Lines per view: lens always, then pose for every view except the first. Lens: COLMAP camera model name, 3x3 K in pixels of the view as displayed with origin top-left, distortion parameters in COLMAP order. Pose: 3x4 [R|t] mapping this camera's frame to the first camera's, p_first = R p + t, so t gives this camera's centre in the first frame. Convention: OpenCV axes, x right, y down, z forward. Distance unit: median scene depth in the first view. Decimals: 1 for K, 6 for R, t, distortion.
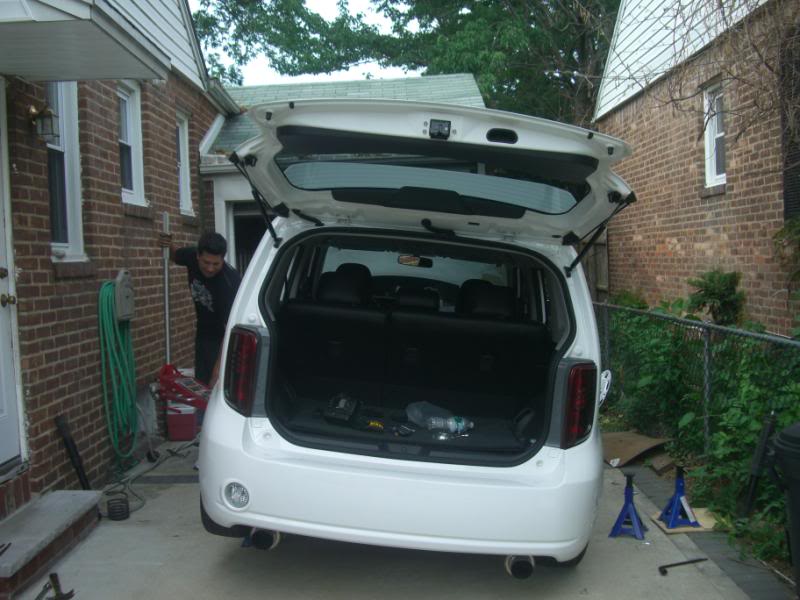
lens RADIAL K [[892.2, 0, 397.5], [0, 892.2, 317.4], [0, 0, 1]] dist [-0.116534, 0.000000]
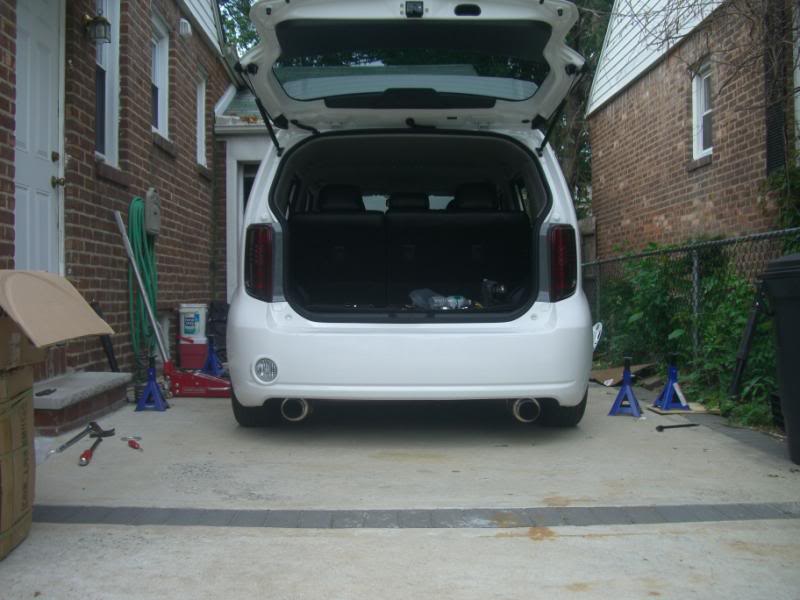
lens RADIAL K [[892.2, 0, 408.1], [0, 892.2, 304.2], [0, 0, 1]] dist [-0.116534, 0.000000]
pose [[0.998875, 0.033761, 0.033303, -0.026302], [-0.032120, 0.998299, -0.048649, 0.098150], [-0.034888, 0.047524, 0.998261, -0.049364]]
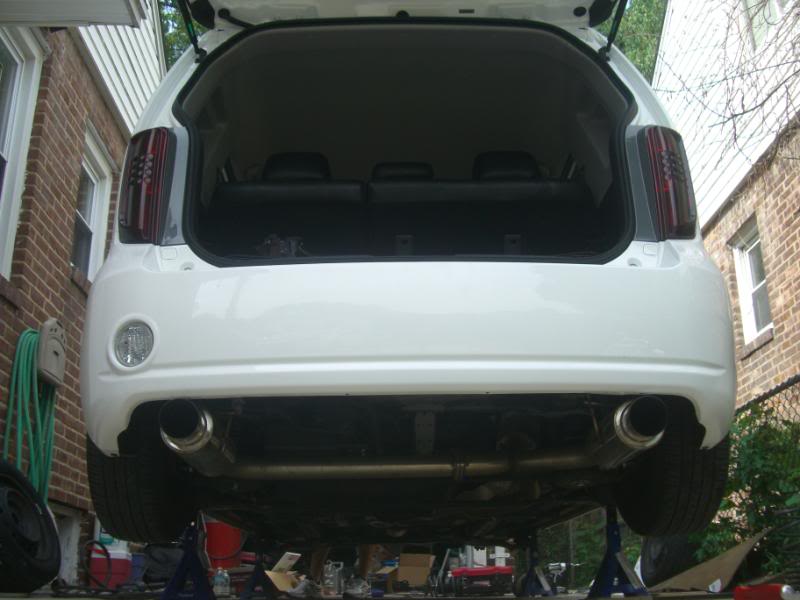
lens RADIAL K [[892.2, 0, 398.9], [0, 892.2, 299.1], [0, 0, 1]] dist [-0.116534, 0.000000]
pose [[0.999403, 0.033627, 0.007901, -0.006637], [-0.028087, 0.924231, -0.380799, 0.170272], [-0.020107, 0.380350, 0.924624, 0.197340]]
